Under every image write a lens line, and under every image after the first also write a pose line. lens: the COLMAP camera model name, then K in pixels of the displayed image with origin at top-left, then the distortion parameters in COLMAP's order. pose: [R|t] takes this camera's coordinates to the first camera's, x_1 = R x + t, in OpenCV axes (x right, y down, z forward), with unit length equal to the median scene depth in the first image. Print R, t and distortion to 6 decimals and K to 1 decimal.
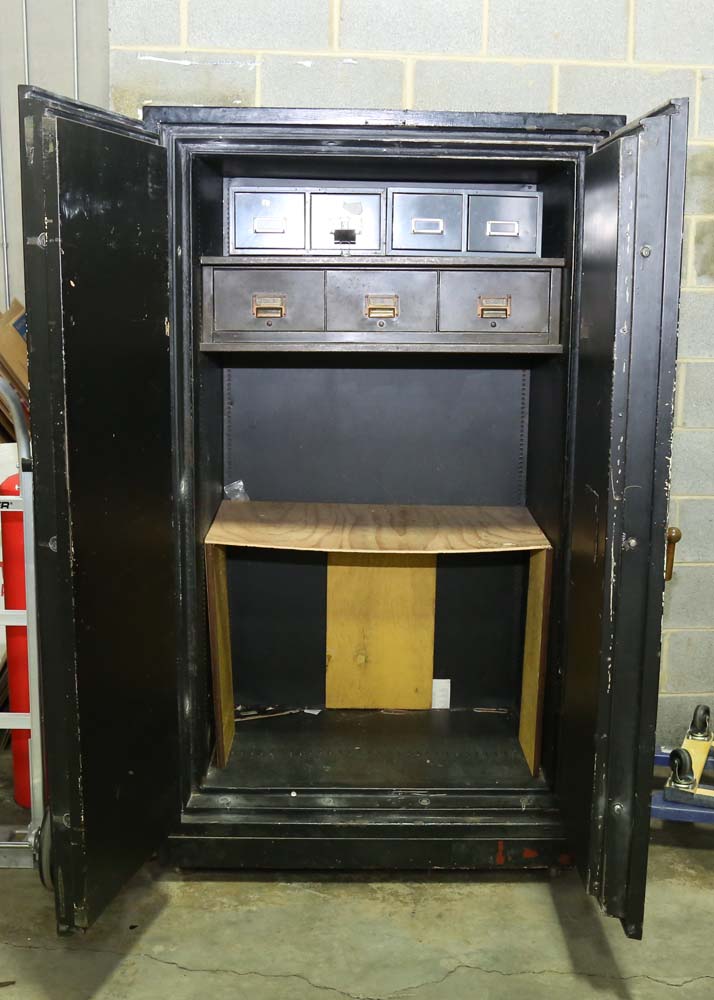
lens RADIAL K [[1200.9, 0, 376.5], [0, 1200.9, 505.9], [0, 0, 1]] dist [-0.089683, 0.023376]
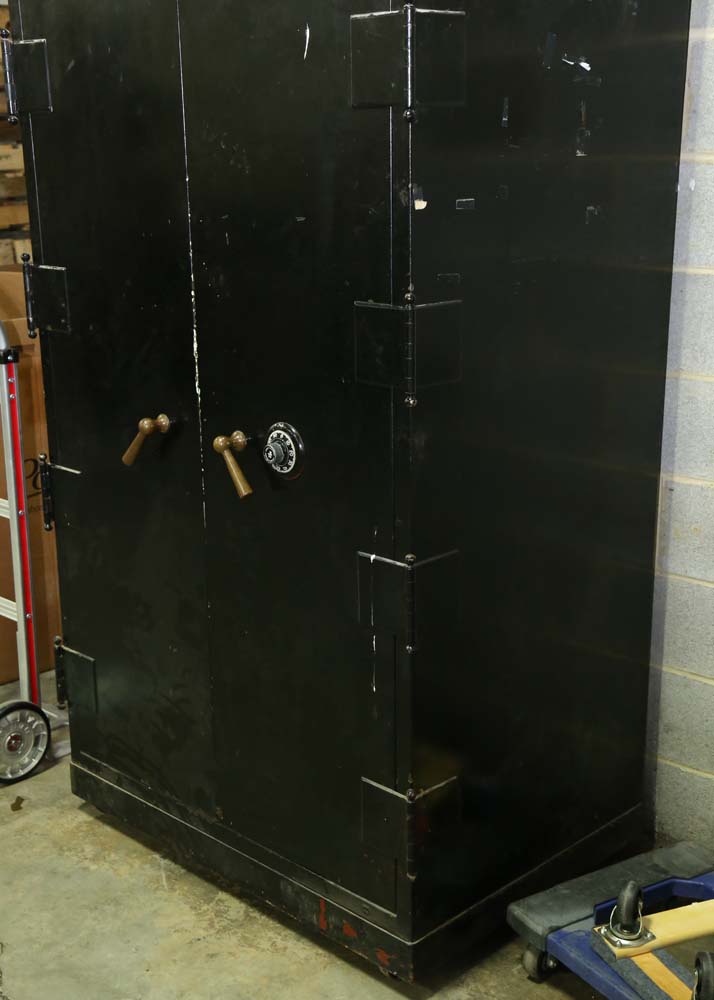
lens RADIAL K [[1348.9, 0, 356.3], [0, 1348.9, 541.9], [0, 0, 1]] dist [0.083644, 0.109558]
pose [[0.695703, 0.185182, -0.694050, 0.695023], [-0.110907, 0.982305, 0.150921, -0.083875], [0.709717, -0.028021, 0.703930, 0.403918]]
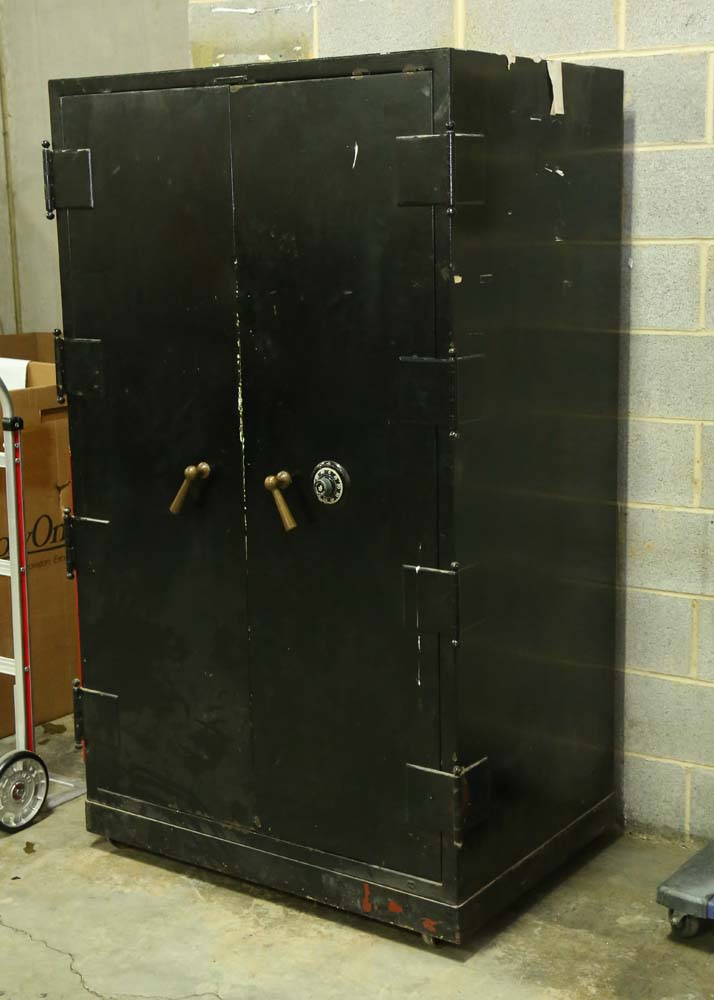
lens RADIAL K [[1505.0, 0, 375.9], [0, 1505.0, 486.4], [0, 0, 1]] dist [0.064854, 0.106004]
pose [[0.810362, 0.078970, -0.580584, 0.737141], [-0.080205, 0.996499, 0.023594, -0.036512], [0.580415, 0.027446, 0.813858, 0.093437]]
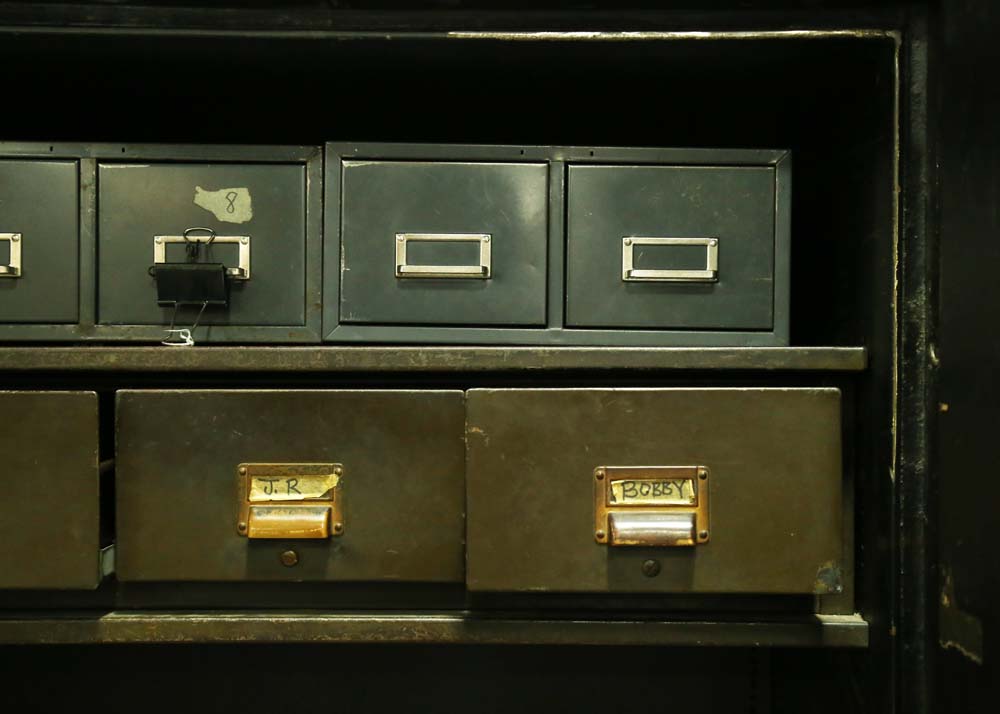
lens RADIAL K [[1639.2, 0, 500.0], [0, 1639.2, 357.0], [0, 0, 1]] dist [0.160956, -0.007153]
pose [[0.998936, -0.004706, -0.045870, 0.078441], [-0.003804, 0.982974, -0.183703, -0.119452], [0.045953, 0.183683, 0.981911, 0.544362]]
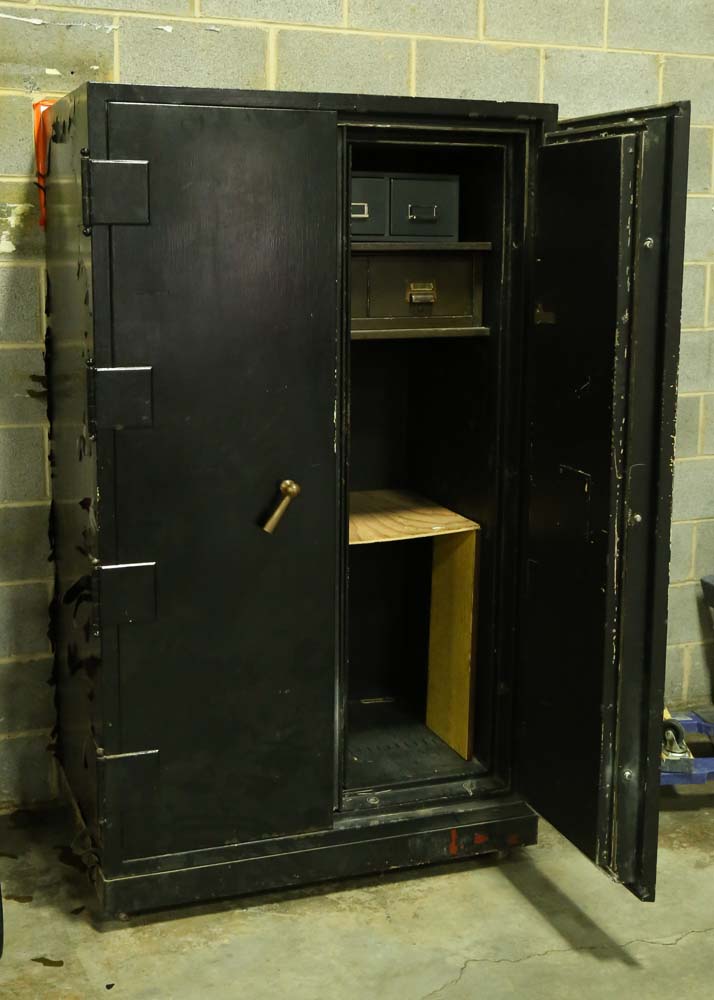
lens RADIAL K [[1338.3, 0, 354.1], [0, 1338.3, 447.7], [0, 0, 1]] dist [-0.002734, 0.069608]
pose [[0.946679, -0.056345, 0.317214, -0.309493], [0.064085, 0.997846, -0.014009, -0.024059], [-0.315742, 0.033590, 0.948250, -0.034729]]
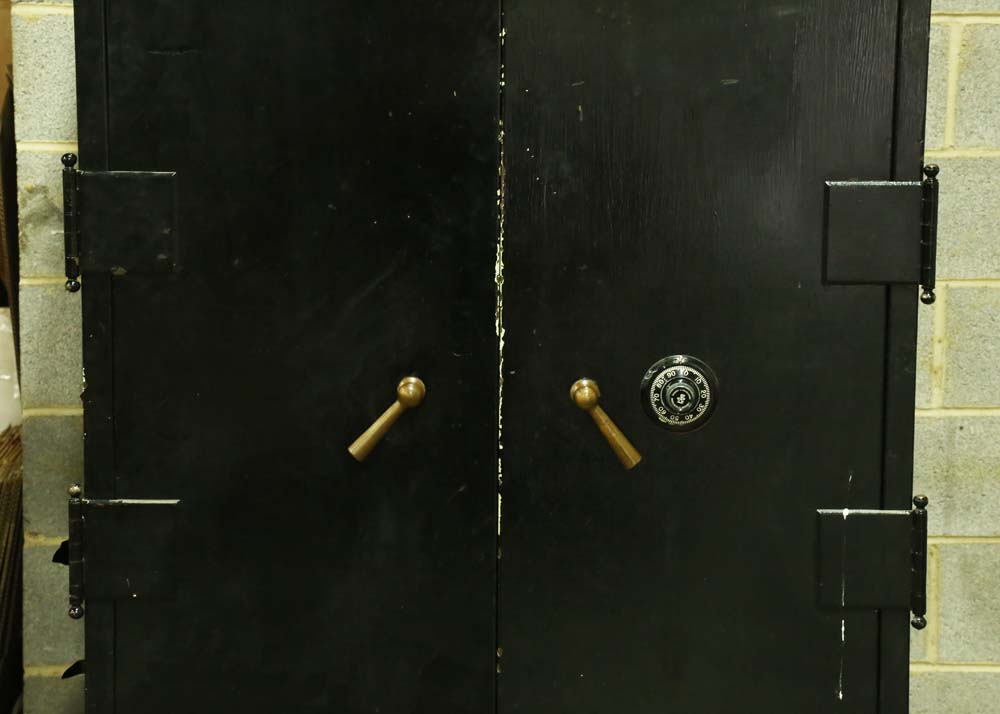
lens RADIAL K [[2434.9, 0, 491.3], [0, 2434.9, 363.9], [0, 0, 1]] dist [0.411936, 0.146436]
pose [[0.999732, -0.001488, -0.023100, 0.024962], [0.000383, 0.998859, -0.047748, 0.029001], [0.023144, 0.047727, 0.998592, -0.133300]]
